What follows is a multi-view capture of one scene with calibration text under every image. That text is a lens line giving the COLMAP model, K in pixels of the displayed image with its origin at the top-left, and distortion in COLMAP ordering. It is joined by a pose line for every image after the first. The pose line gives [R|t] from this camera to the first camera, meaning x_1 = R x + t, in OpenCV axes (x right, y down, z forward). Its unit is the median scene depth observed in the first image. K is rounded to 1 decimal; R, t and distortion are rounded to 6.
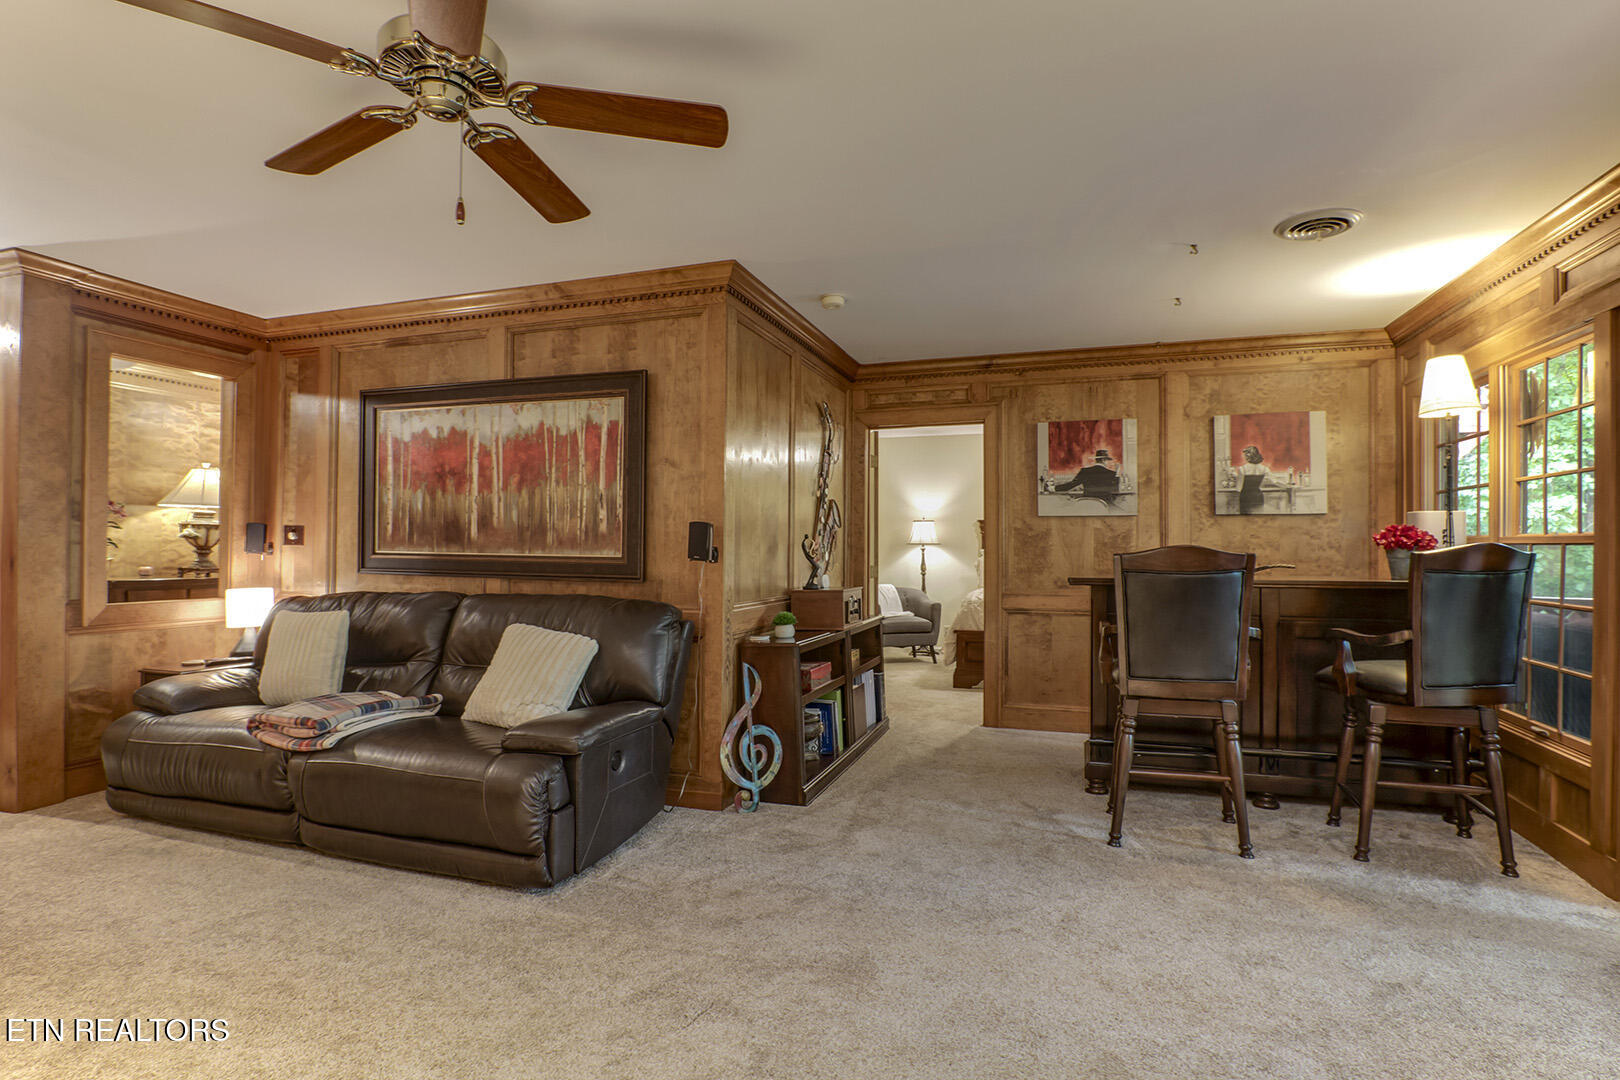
lens RADIAL K [[756.8, 0, 820.8], [0, 756.8, 538.0], [0, 0, 1]] dist [-0.024895, 0.005195]
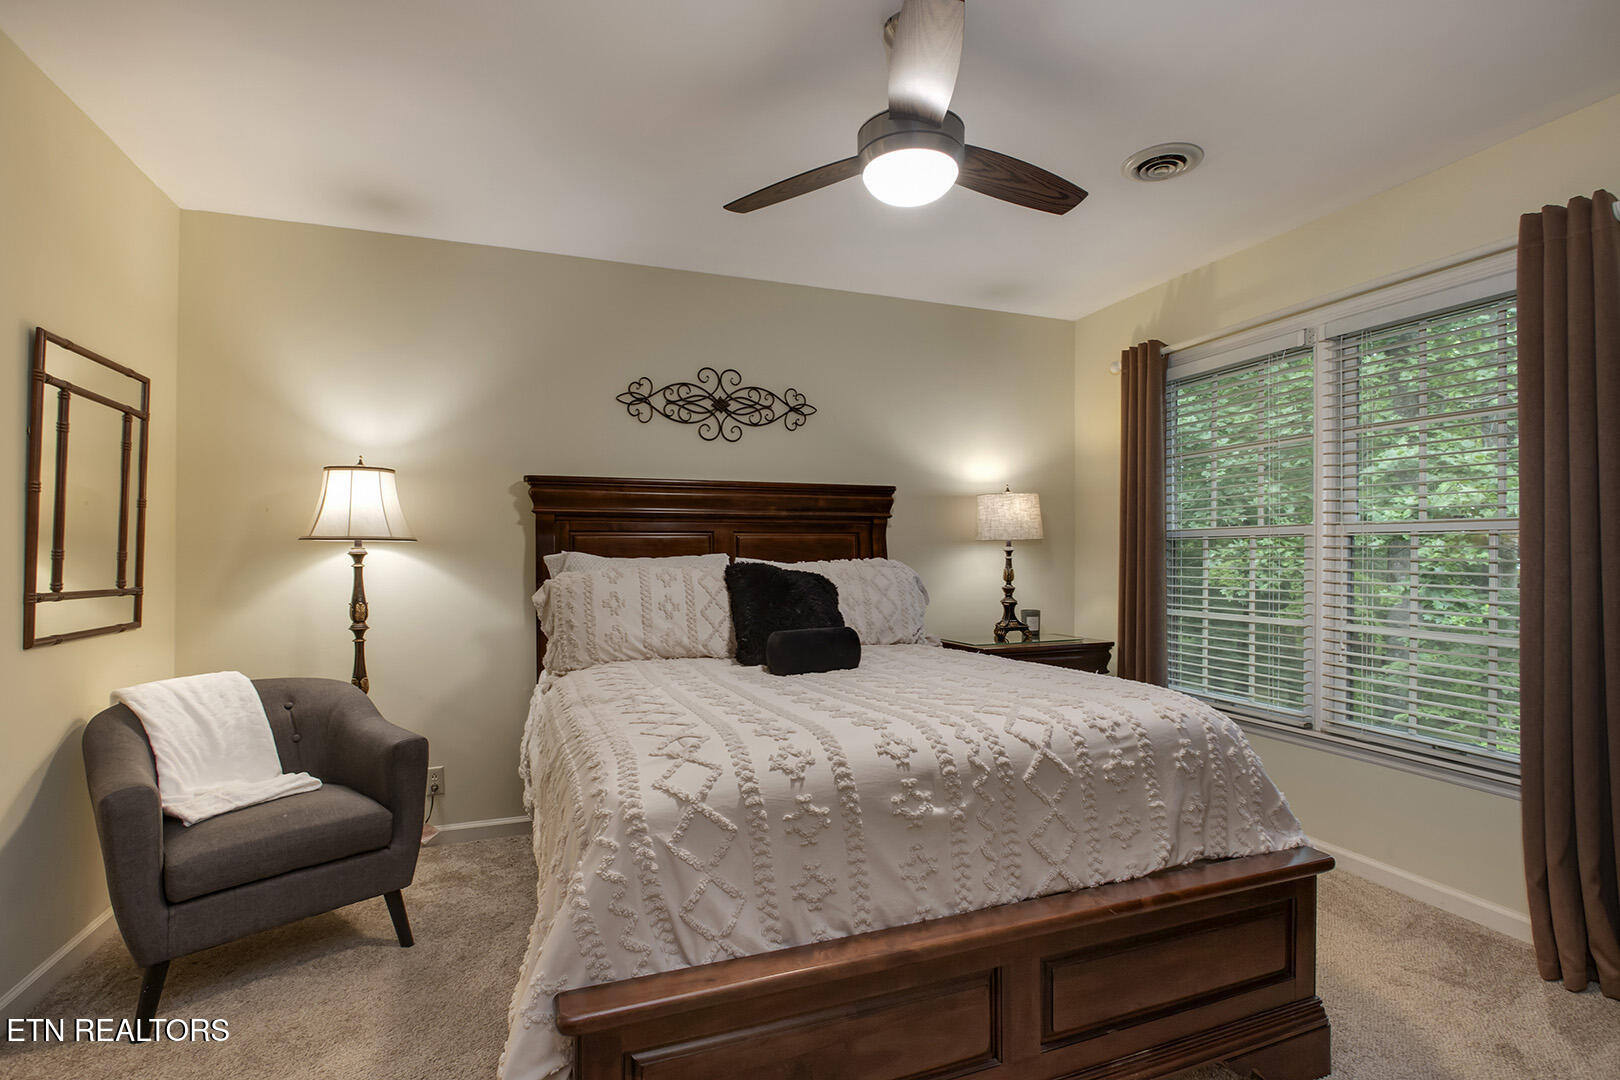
lens RADIAL K [[756.8, 0, 812.0], [0, 756.8, 543.9], [0, 0, 1]] dist [-0.024895, 0.005195]
pose [[0.777663, 0.001996, 0.628678, 0.085705], [-0.003297, 0.999994, 0.000905, 0.009637], [-0.628673, -0.002776, 0.777665, 0.639334]]
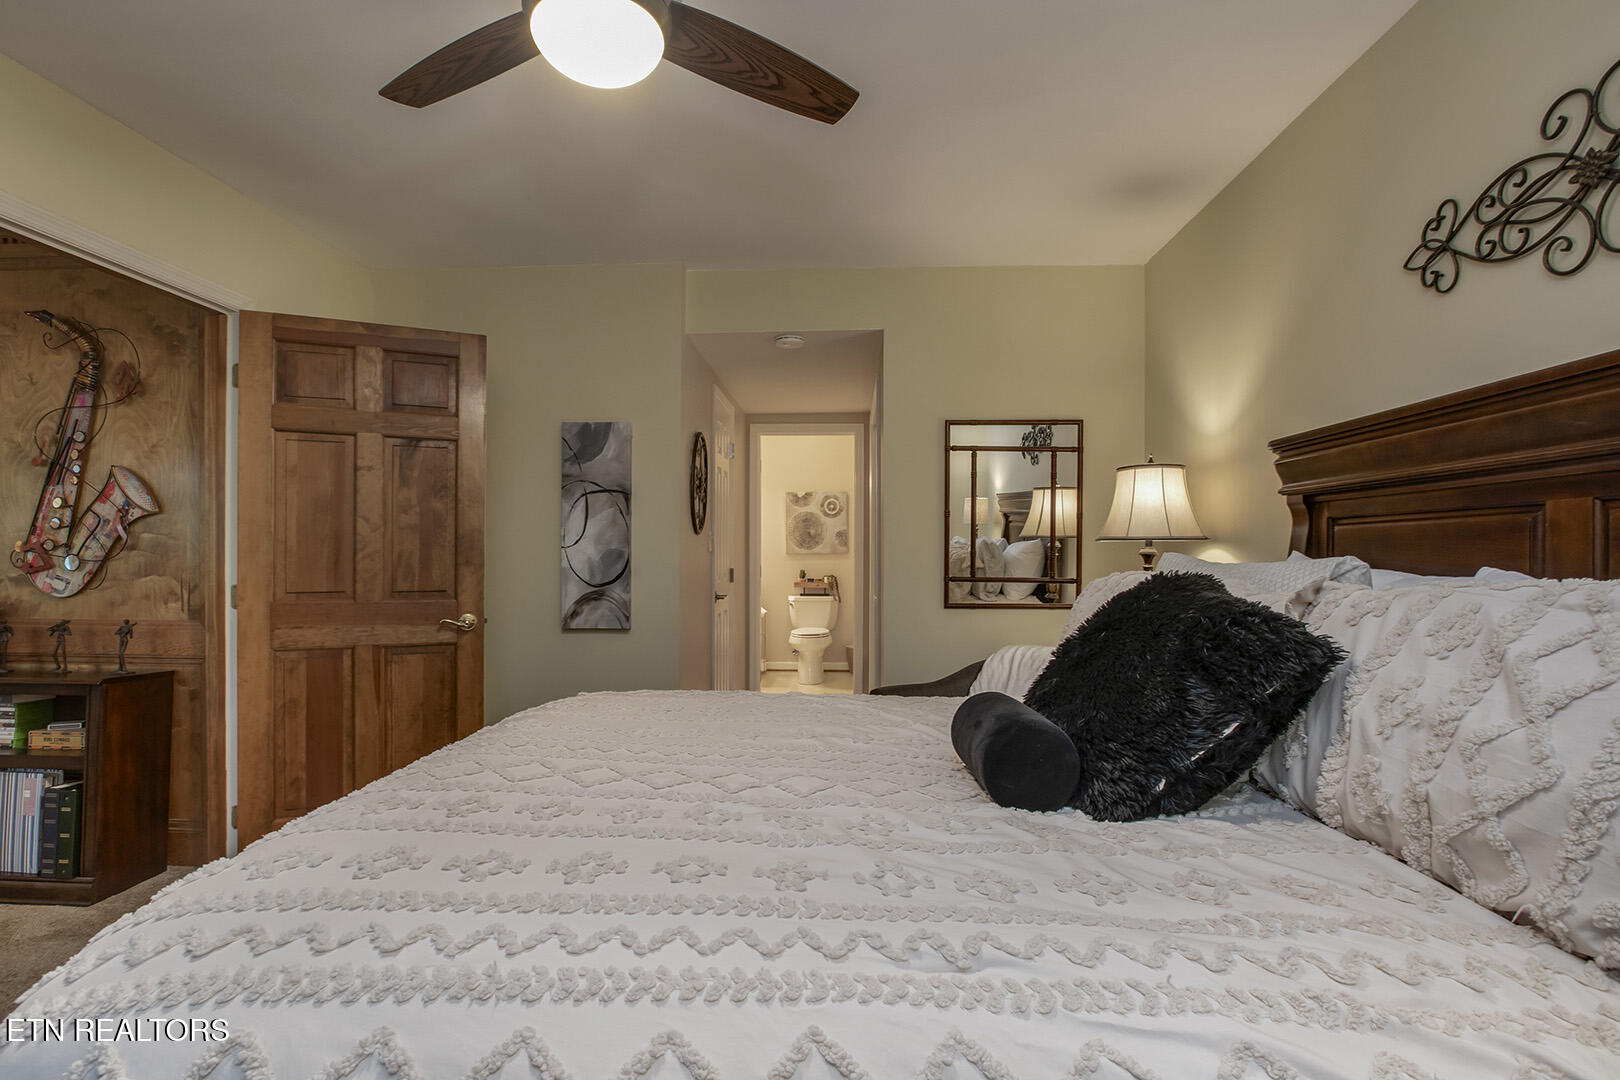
lens RADIAL K [[756.8, 0, 811.3], [0, 756.8, 546.6], [0, 0, 1]] dist [-0.024895, 0.005195]
pose [[0.285047, -0.006760, -0.958490, 0.423048], [0.008212, 0.999956, -0.004610, 0.012169], [0.958478, -0.006557, 0.285089, 0.799096]]
